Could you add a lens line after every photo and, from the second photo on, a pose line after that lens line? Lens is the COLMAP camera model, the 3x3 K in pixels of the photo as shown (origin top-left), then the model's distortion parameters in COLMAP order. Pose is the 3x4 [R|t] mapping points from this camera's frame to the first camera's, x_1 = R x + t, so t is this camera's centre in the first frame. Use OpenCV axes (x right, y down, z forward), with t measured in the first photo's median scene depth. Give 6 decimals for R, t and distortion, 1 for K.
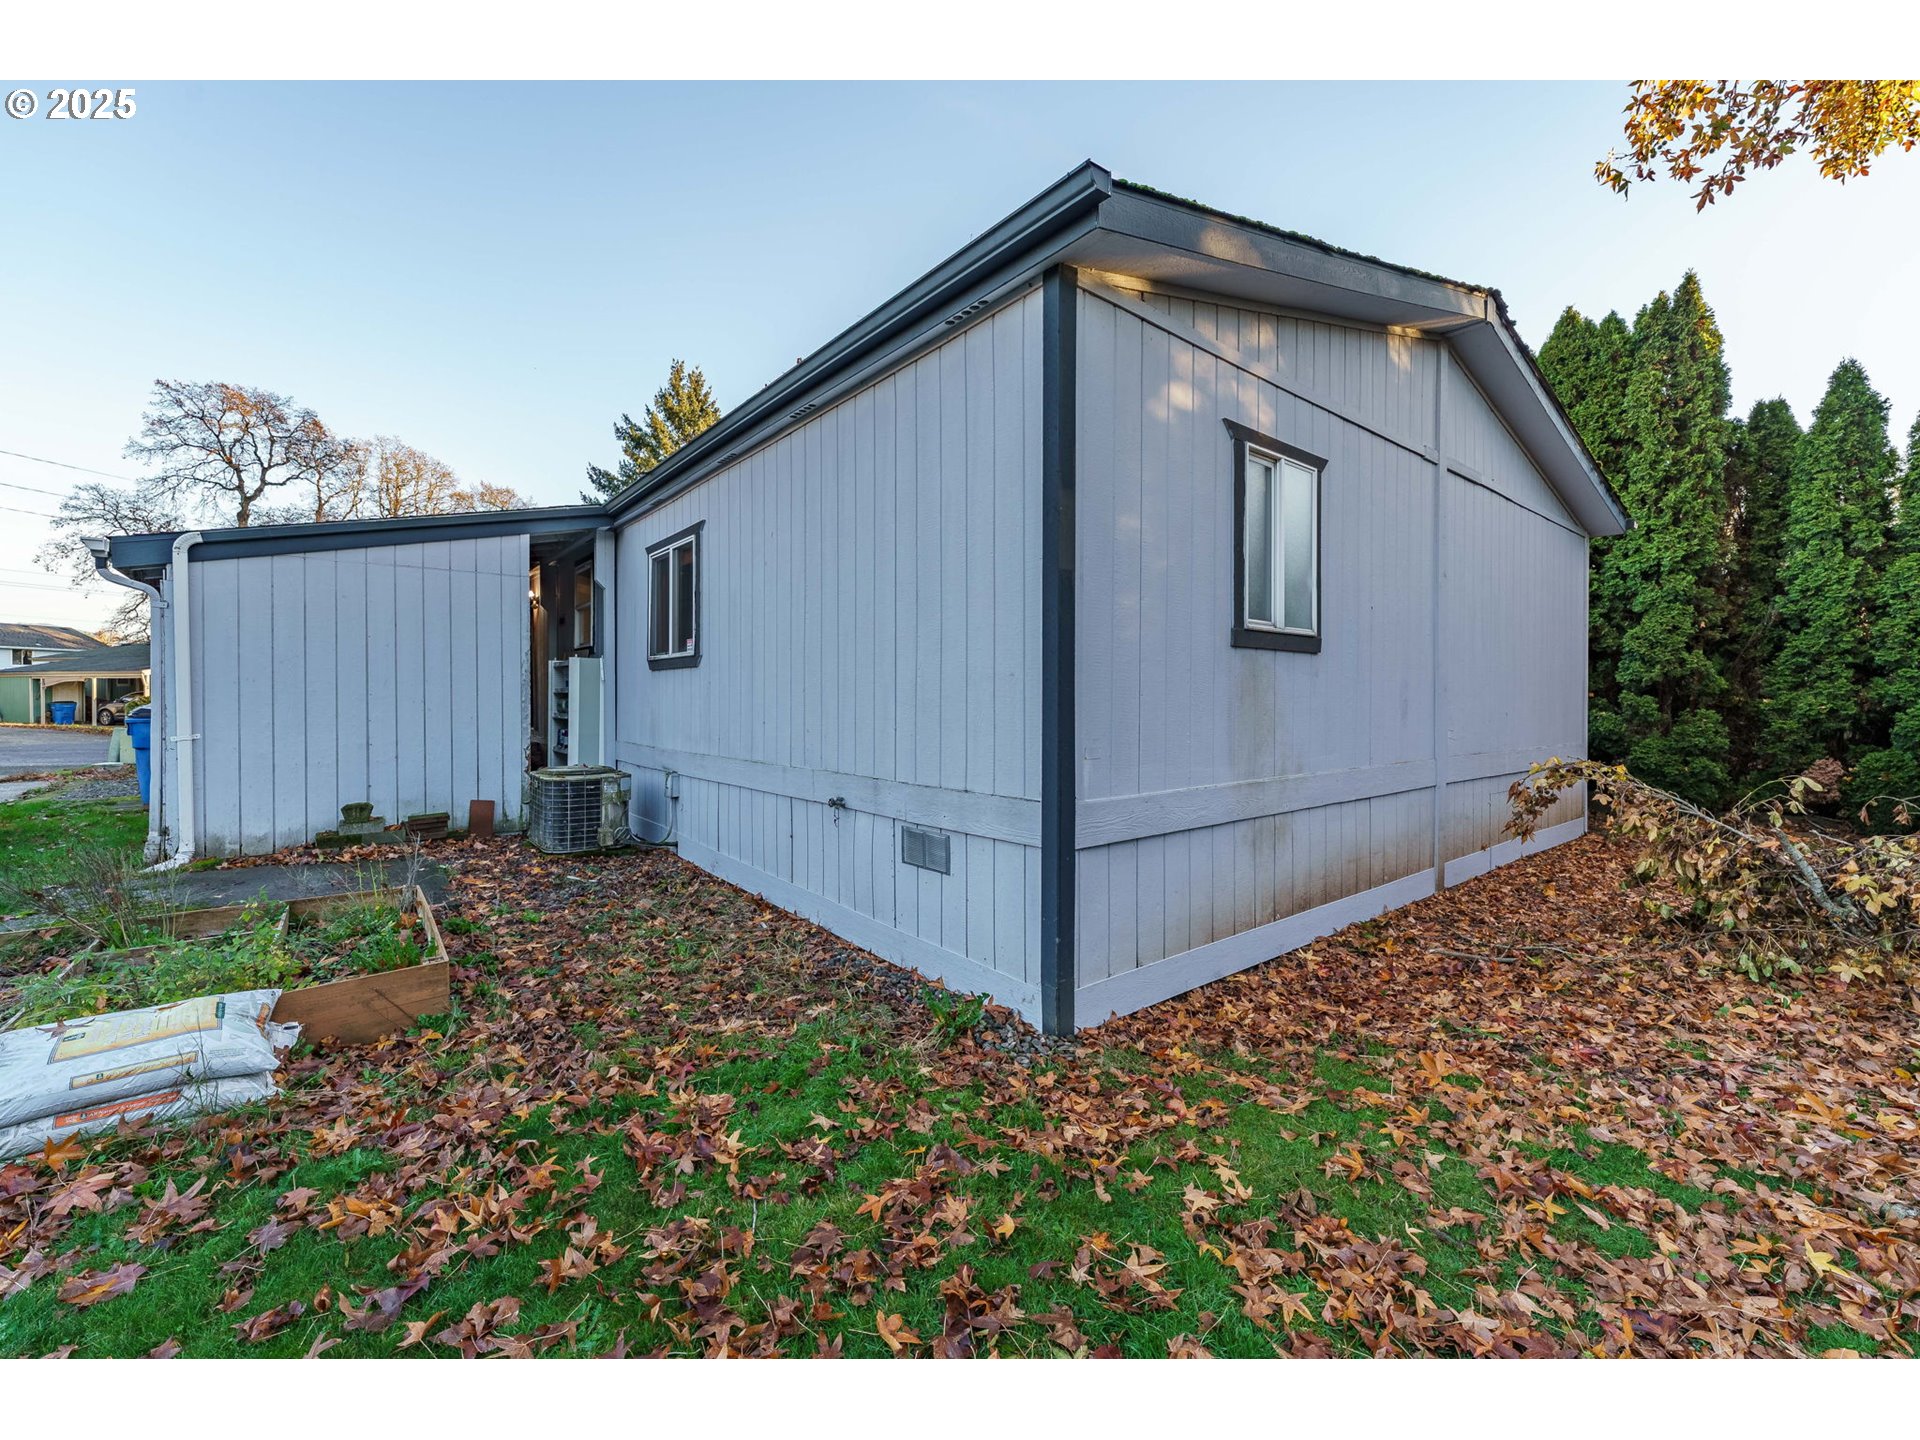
lens RADIAL K [[773.2, 0, 958.5], [0, 773.2, 711.2], [0, 0, 1]] dist [-0.000063, -0.000119]
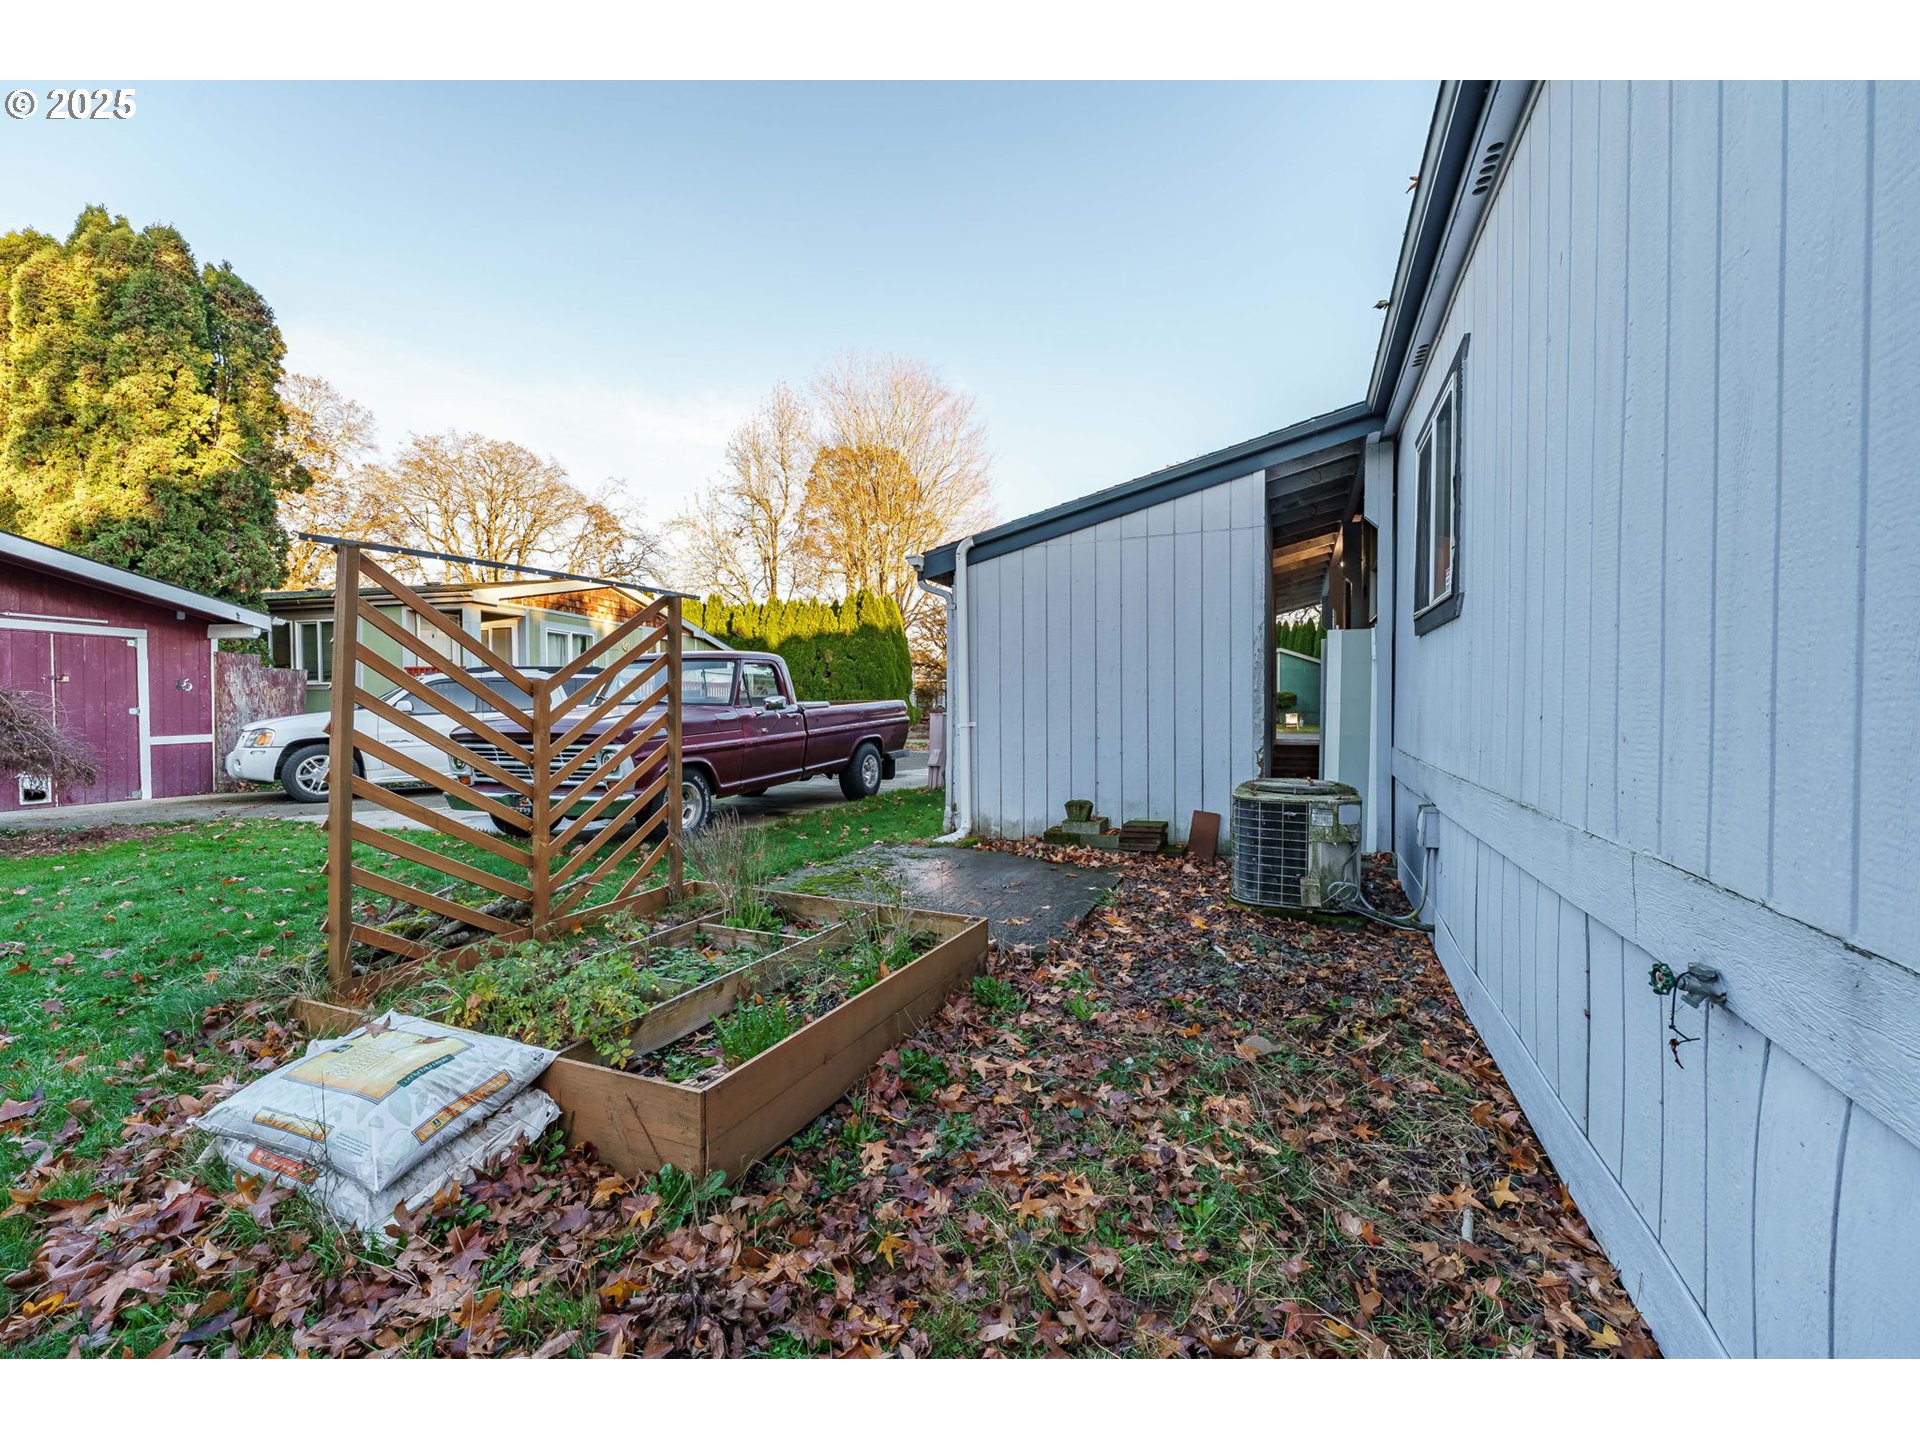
lens RADIAL K [[773.2, 0, 960.6], [0, 773.2, 716.2], [0, 0, 1]] dist [-0.000063, -0.000119]
pose [[0.461883, 0.011296, -0.886869, -0.018065], [-0.009929, 0.999922, 0.007564, 0.012230], [0.886885, 0.005312, 0.461960, 0.449464]]
